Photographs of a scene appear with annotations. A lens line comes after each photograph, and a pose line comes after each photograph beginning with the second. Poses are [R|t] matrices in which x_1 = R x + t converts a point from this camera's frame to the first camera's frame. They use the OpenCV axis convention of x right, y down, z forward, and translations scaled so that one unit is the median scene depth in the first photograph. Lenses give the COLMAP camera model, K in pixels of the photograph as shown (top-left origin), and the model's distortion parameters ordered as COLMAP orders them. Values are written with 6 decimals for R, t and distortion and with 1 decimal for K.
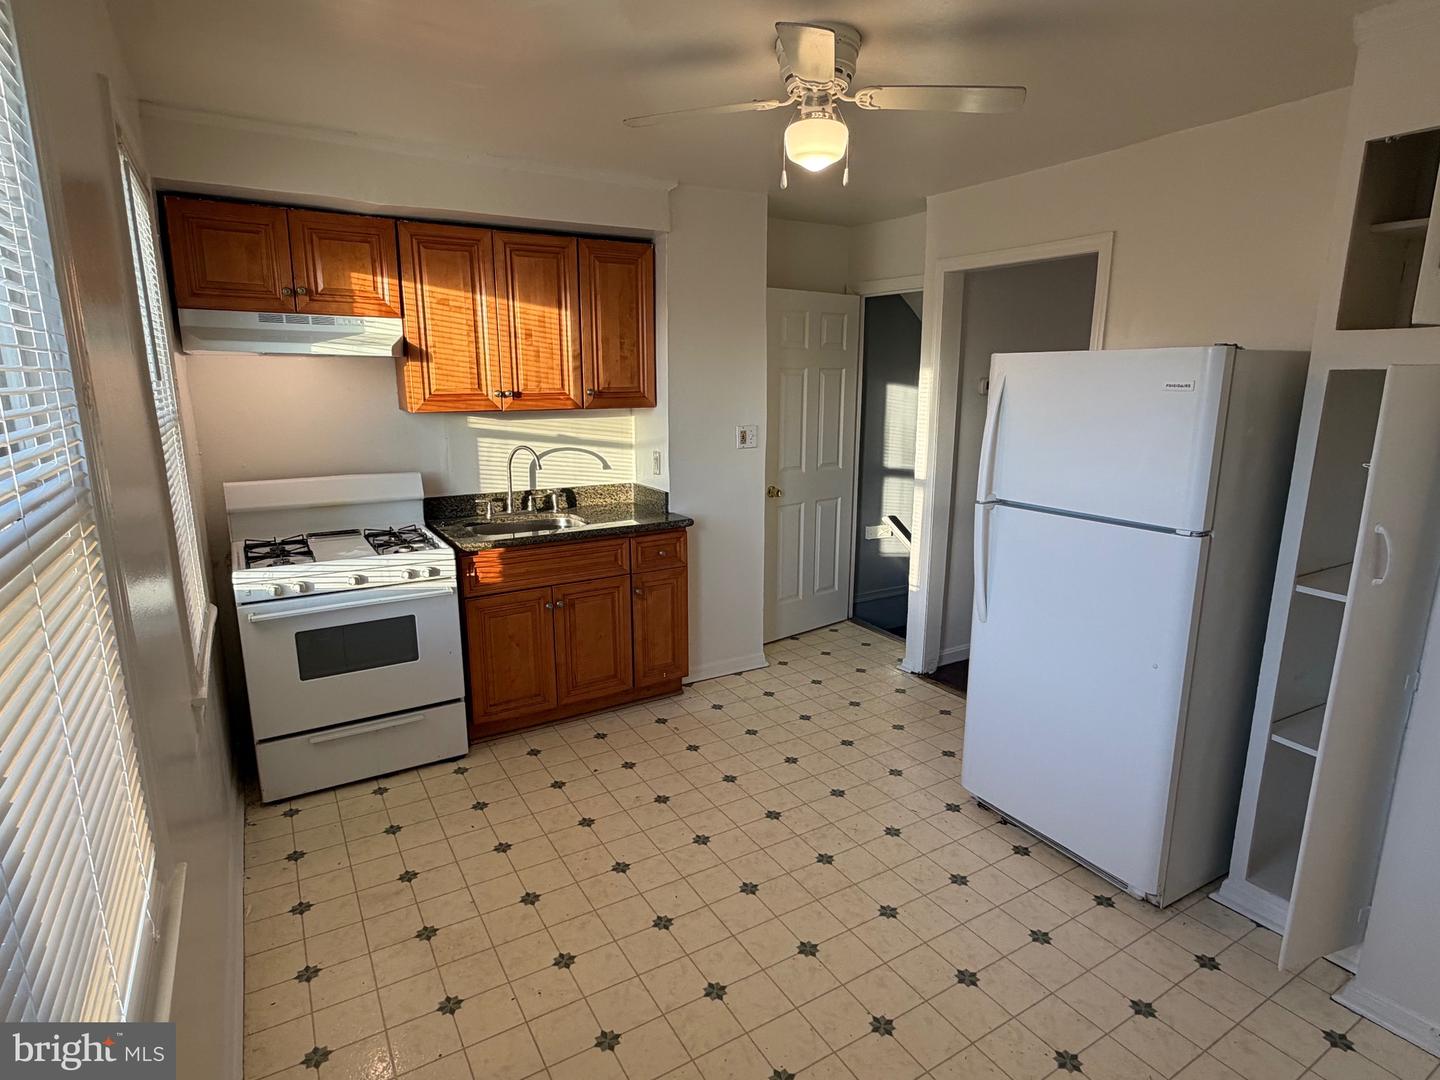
lens RADIAL K [[772.2, 0, 721.9], [0, 772.2, 543.4], [0, 0, 1]] dist [-0.004129, 0.002270]
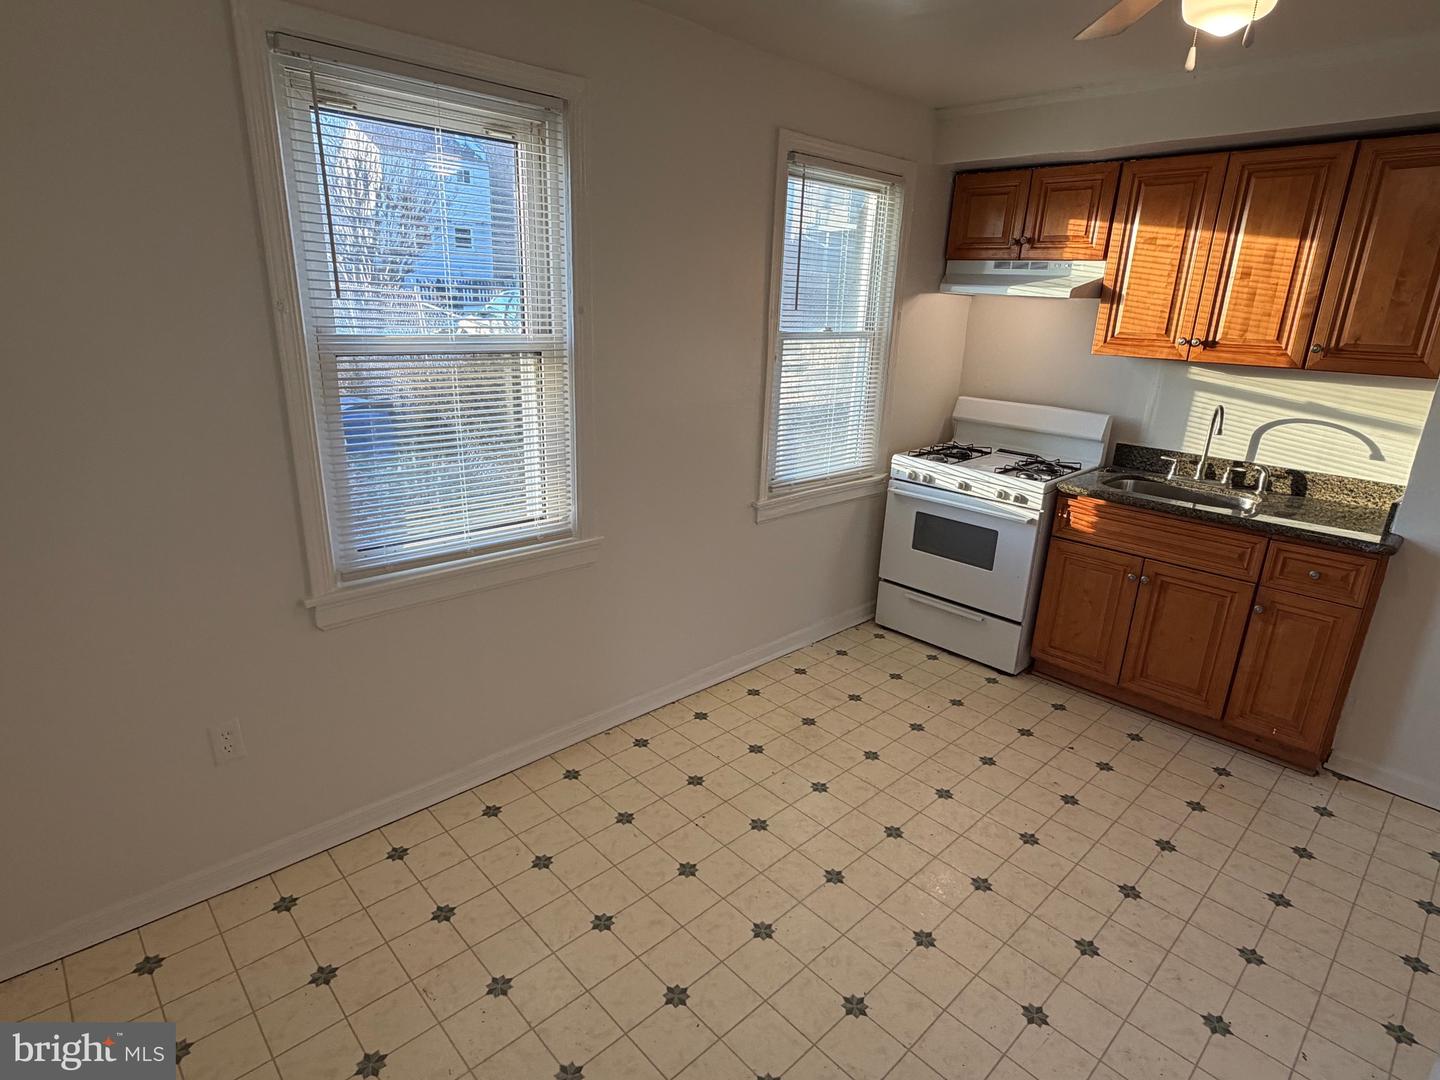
lens RADIAL K [[772.2, 0, 713.8], [0, 772.2, 547.4], [0, 0, 1]] dist [-0.004129, 0.002270]
pose [[0.206830, 0.304936, -0.929643, 0.513634], [-0.241757, 0.936652, 0.253448, -0.063552], [0.948037, 0.172326, 0.267448, 0.276461]]
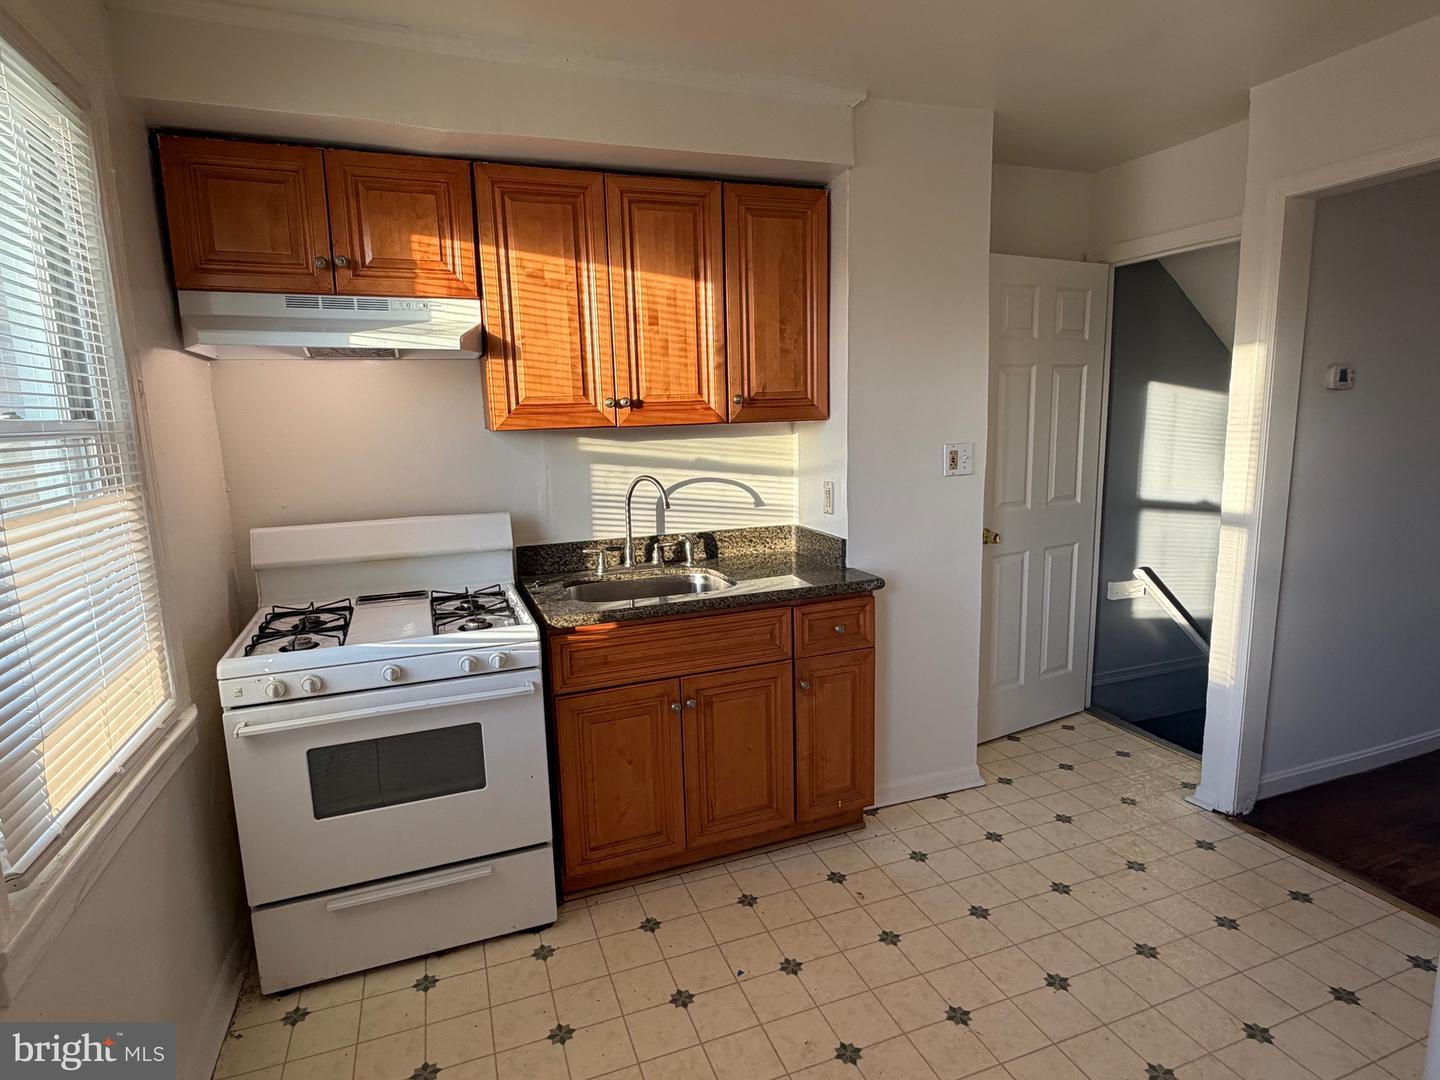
lens RADIAL K [[772.2, 0, 719.4], [0, 772.2, 543.4], [0, 0, 1]] dist [-0.004129, 0.002270]
pose [[0.981846, 0.002949, -0.189659, -0.055936], [-0.011639, 0.998932, -0.044723, -0.033302], [0.189325, 0.046119, 0.980831, 0.327702]]
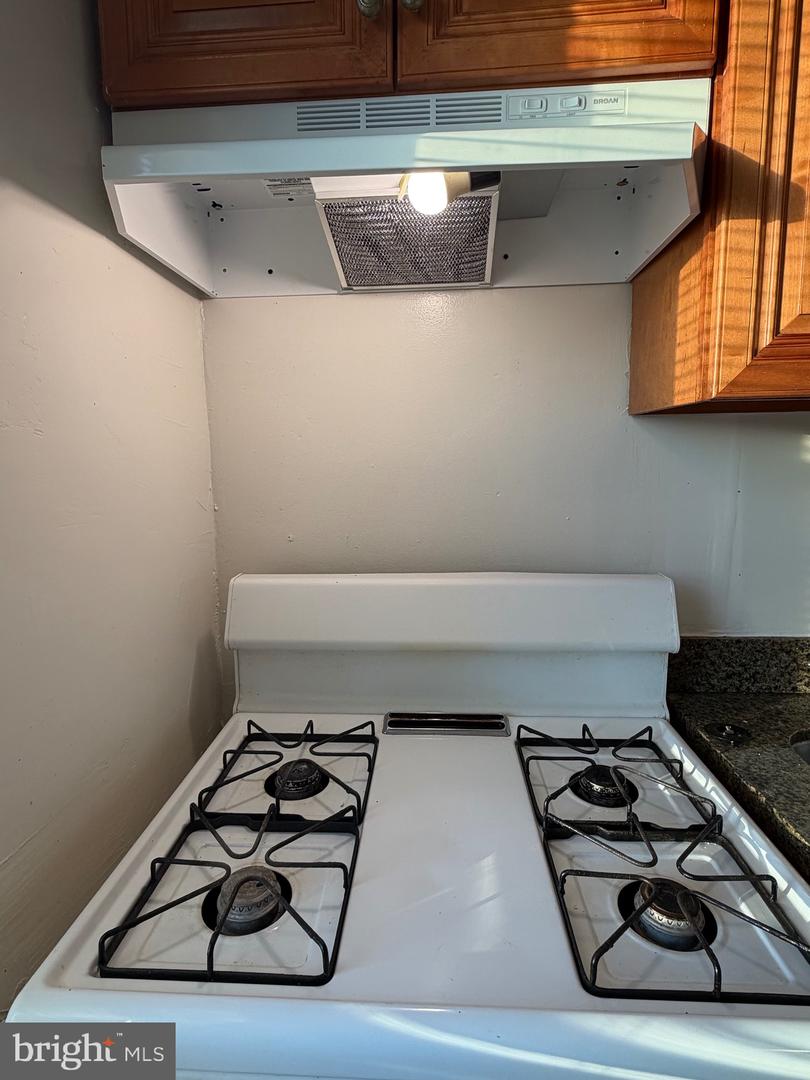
lens RADIAL K [[579.2, 0, 405.0], [0, 579.2, 534.4], [0, 0, 1]] dist [-0.004129, 0.002270]
pose [[0.814010, 0.061632, -0.577571, -0.348452], [-0.108166, 0.993046, -0.046478, -0.089672], [0.570690, 0.100307, 0.815016, 0.723455]]
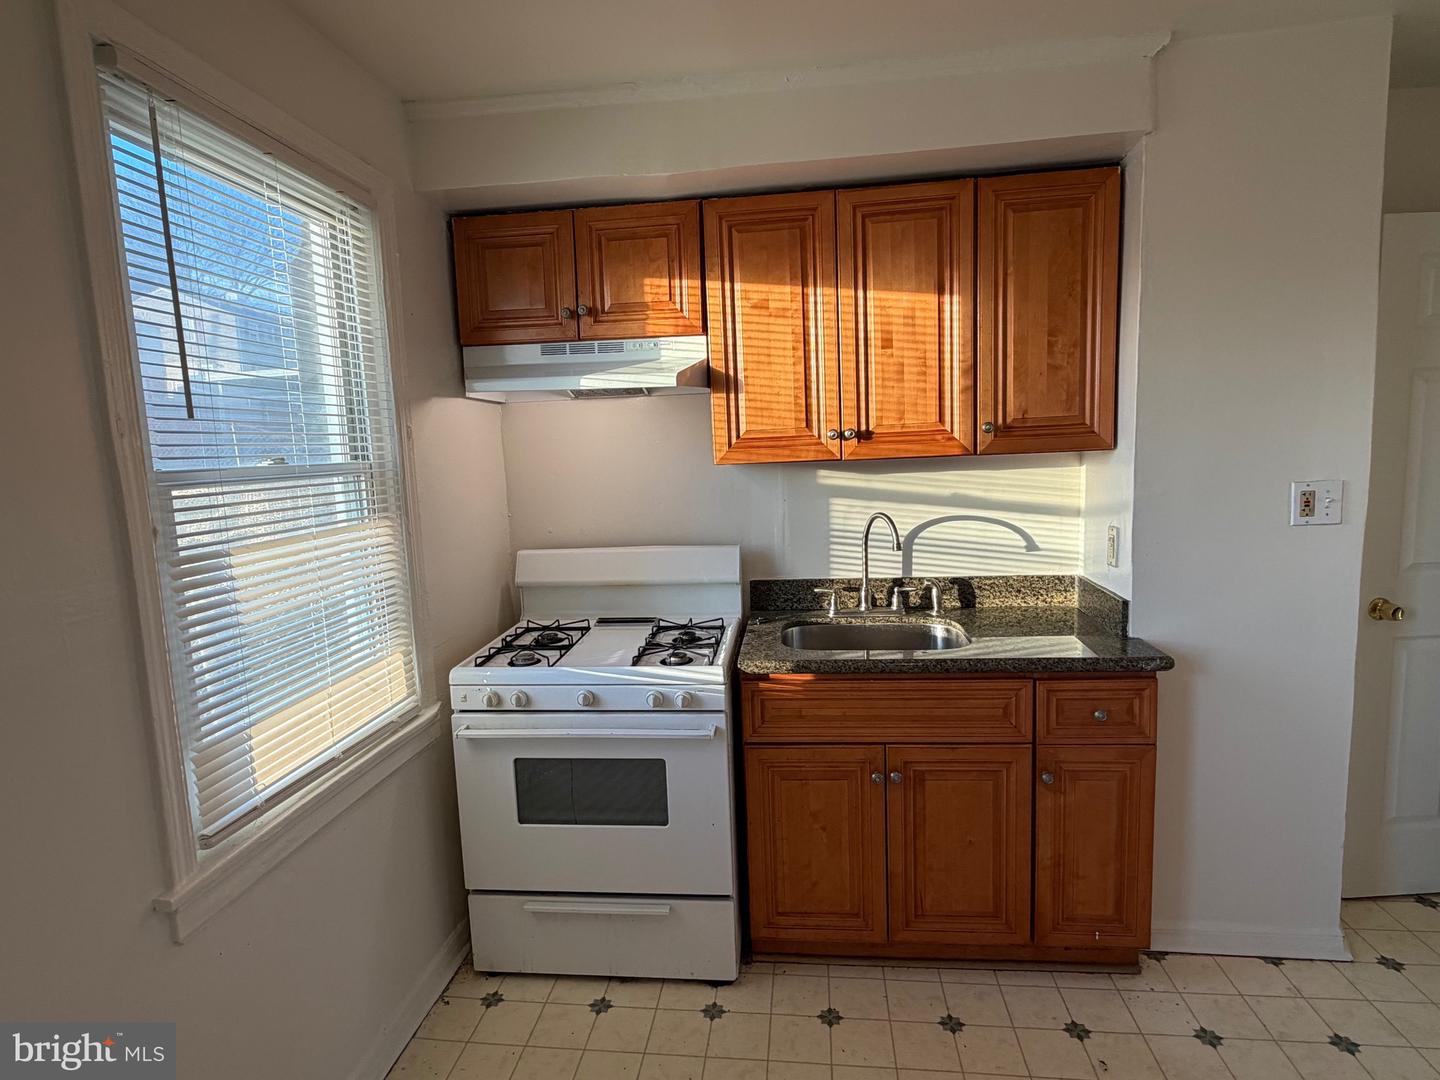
lens RADIAL K [[772.2, 0, 716.6], [0, 772.2, 541.6], [0, 0, 1]] dist [-0.004129, 0.002270]
pose [[0.786668, 0.043465, -0.615844, 0.041746], [-0.091026, 0.994783, -0.046065, -0.063095], [0.610629, 0.092296, 0.786520, 0.428887]]
